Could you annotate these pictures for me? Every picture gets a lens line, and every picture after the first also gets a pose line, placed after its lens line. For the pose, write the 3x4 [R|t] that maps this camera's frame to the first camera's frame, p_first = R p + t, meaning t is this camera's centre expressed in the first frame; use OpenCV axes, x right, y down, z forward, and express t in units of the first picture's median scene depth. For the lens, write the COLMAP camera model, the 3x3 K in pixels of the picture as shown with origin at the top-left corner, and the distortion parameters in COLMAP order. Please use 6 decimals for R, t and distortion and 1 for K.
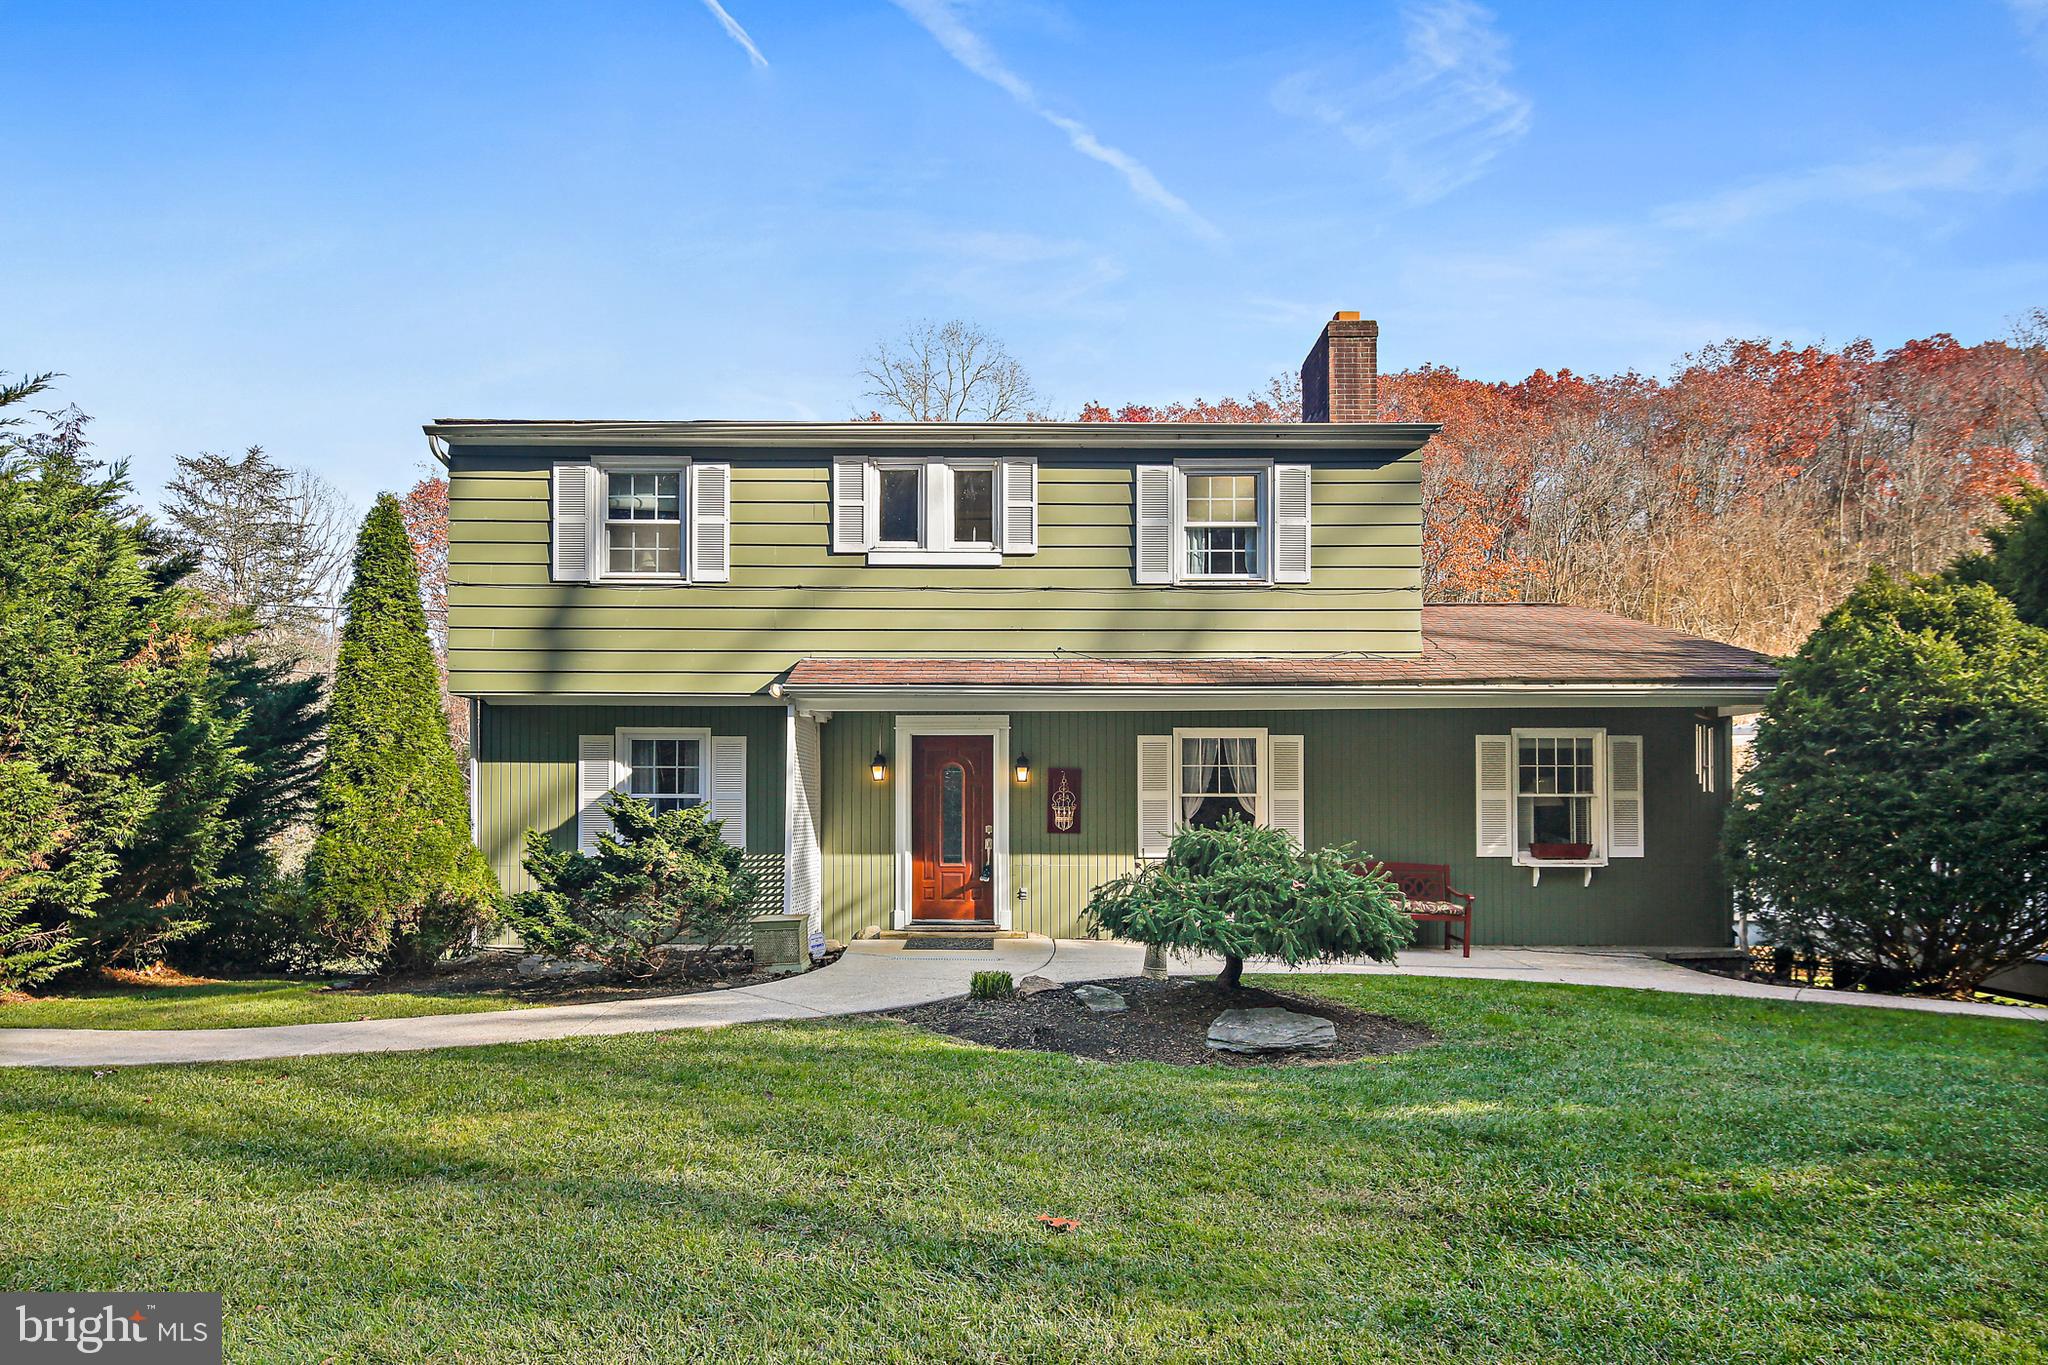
lens RADIAL K [[974.9, 0, 1029.9], [0, 974.9, 683.6], [0, 0, 1]] dist [-0.000078, -0.000320]
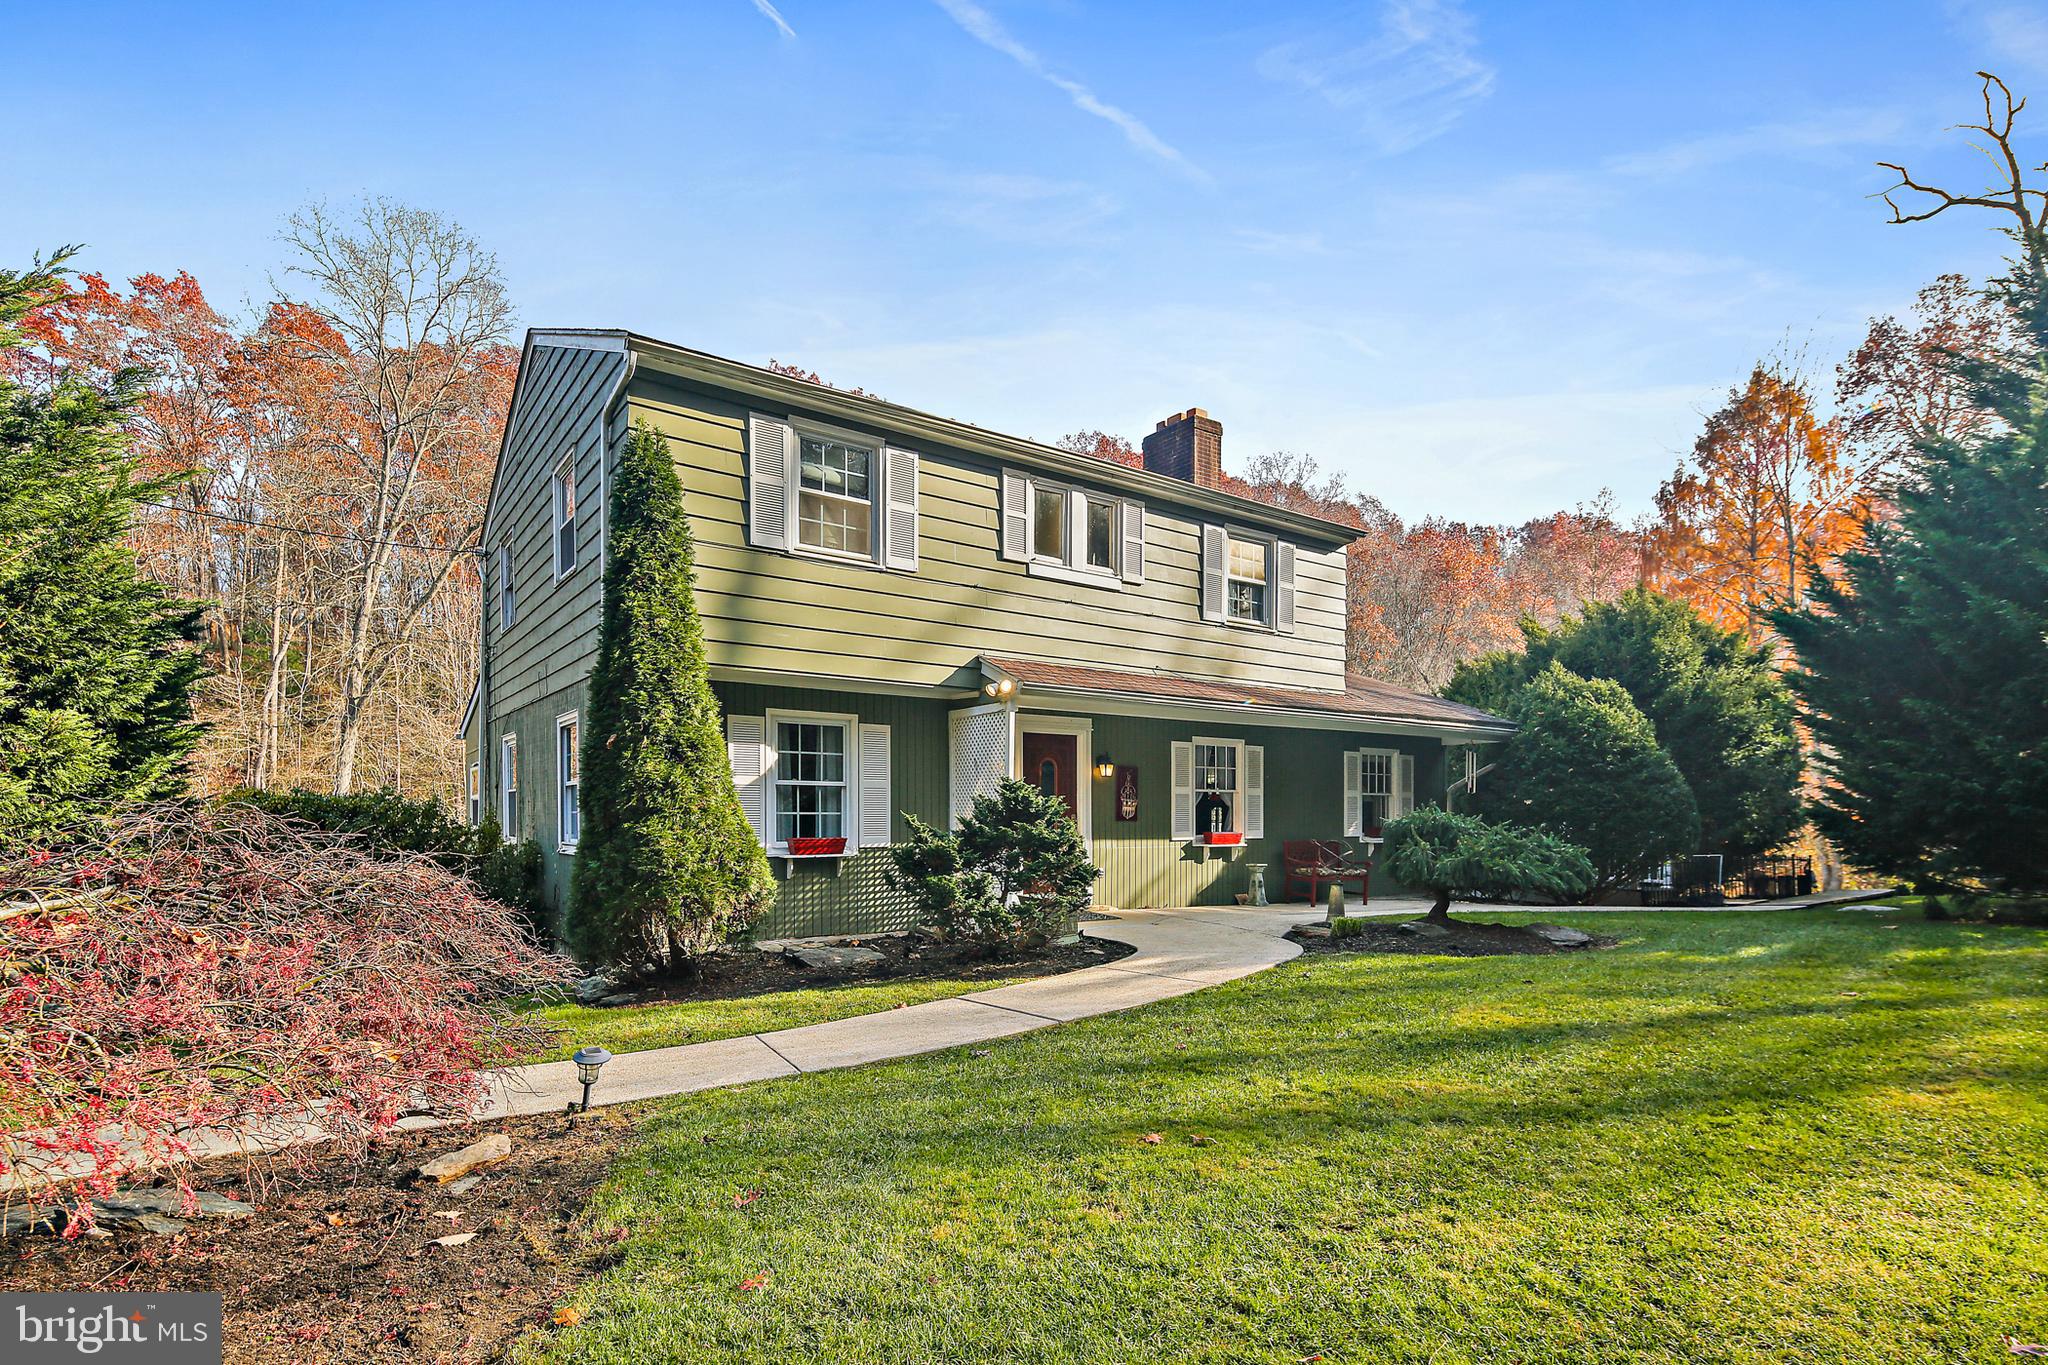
lens RADIAL K [[996.9, 0, 1027.0], [0, 996.9, 699.4], [0, 0, 1]] dist [-0.001141, -0.001415]
pose [[0.817117, 0.067347, 0.572524, -0.785411], [-0.076568, 0.997032, -0.008004, 0.025738], [-0.571364, -0.037297, 0.819849, 0.084430]]
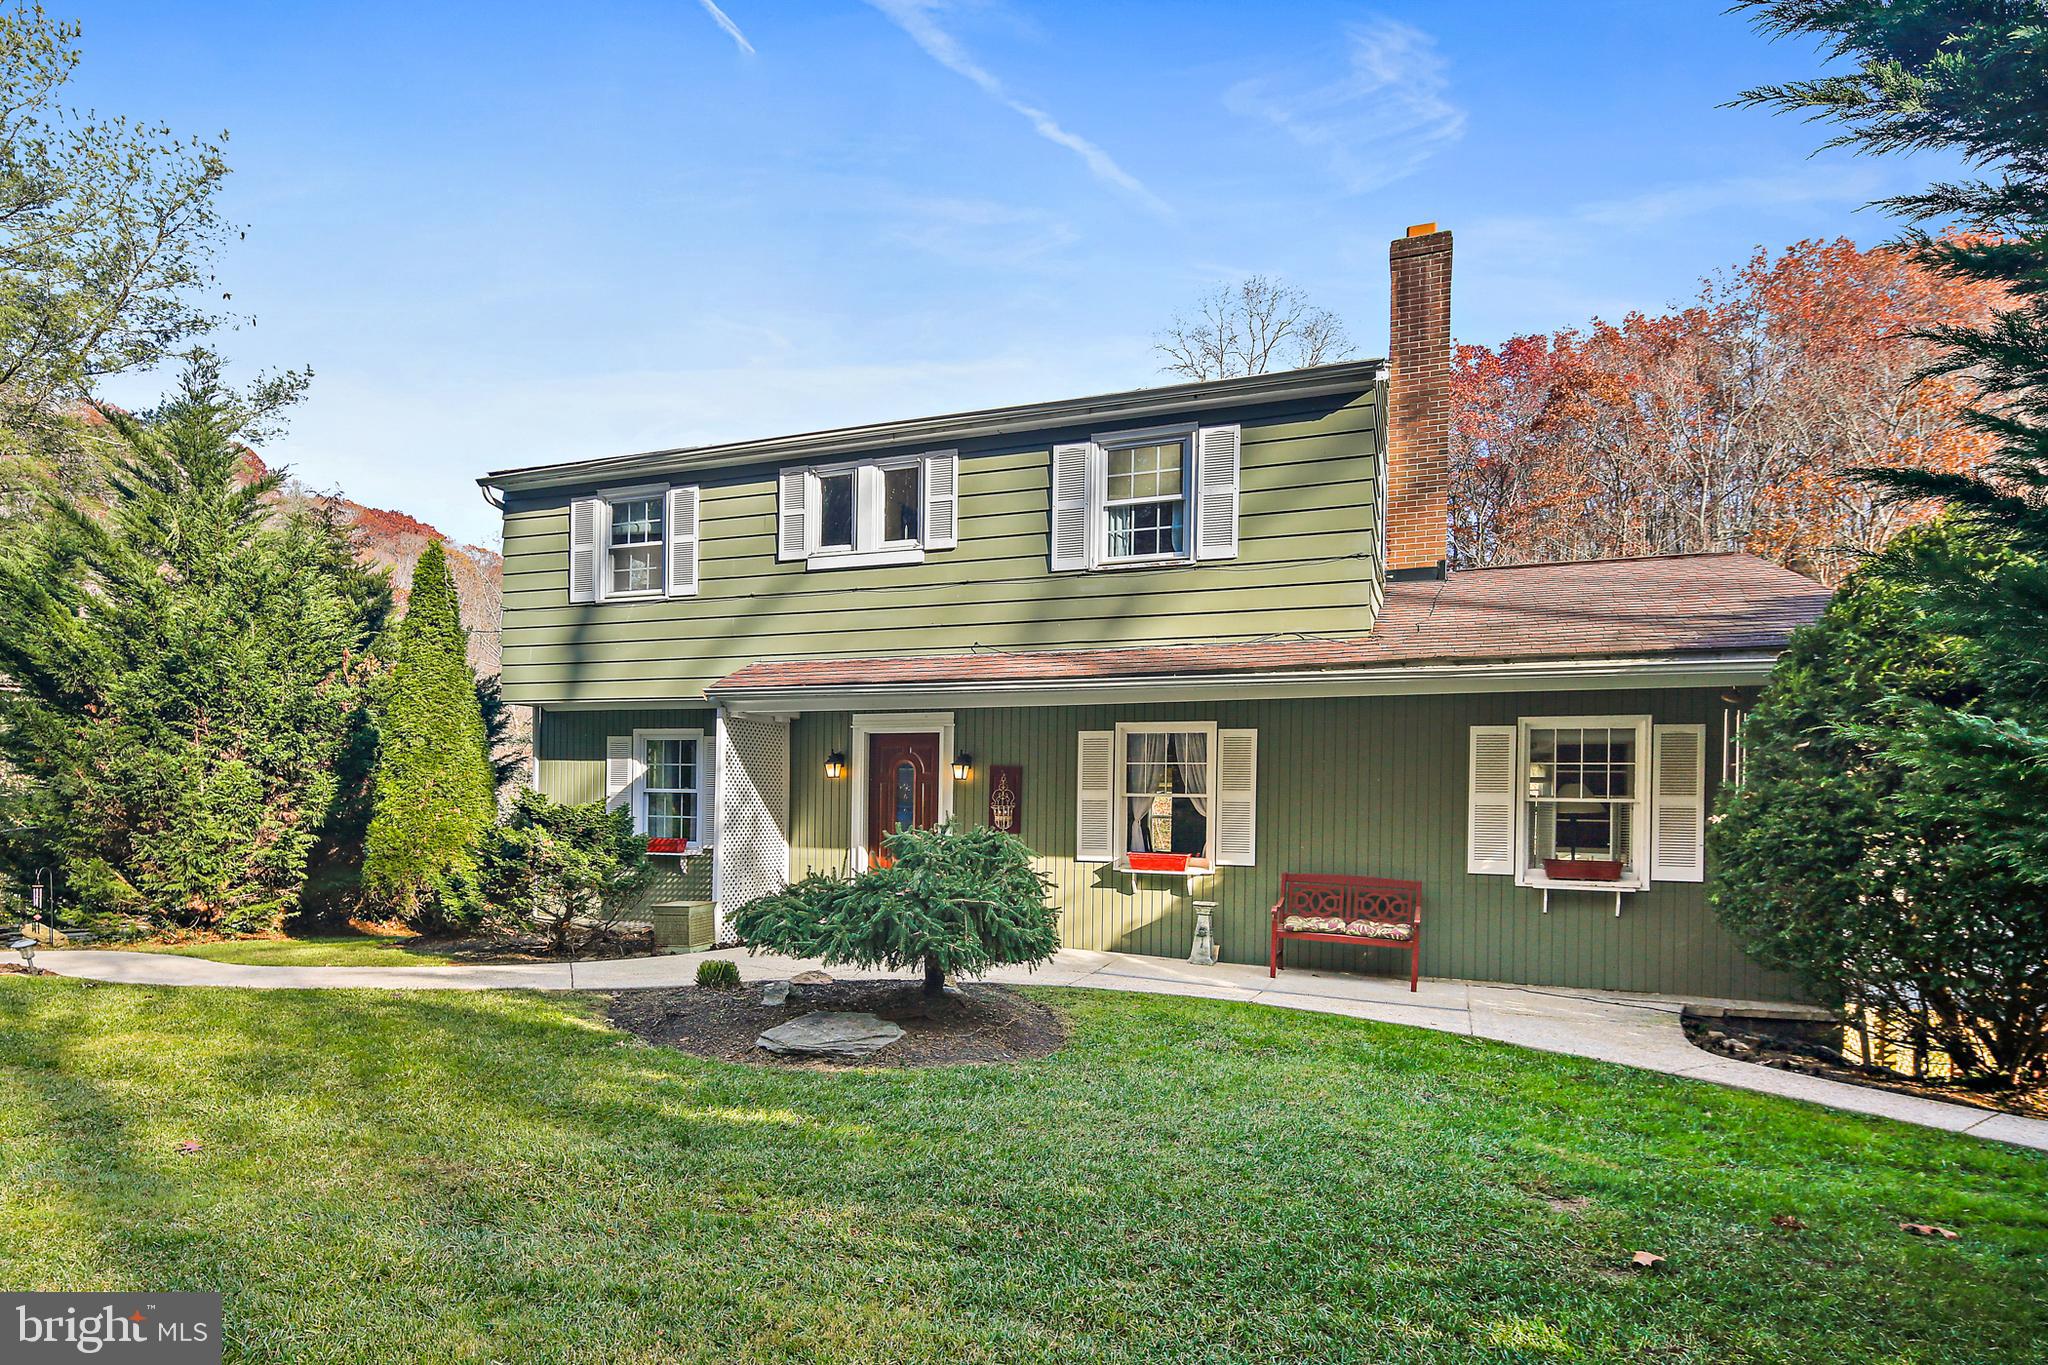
lens RADIAL K [[1033.8, 0, 1036.4], [0, 1033.8, 681.5], [0, 0, 1]] dist [-0.001322, -0.000241]
pose [[0.934780, -0.028015, -0.354121, 0.444274], [0.031175, 0.999509, 0.003220, 0.000702], [0.353857, -0.014050, 0.935194, 0.053029]]
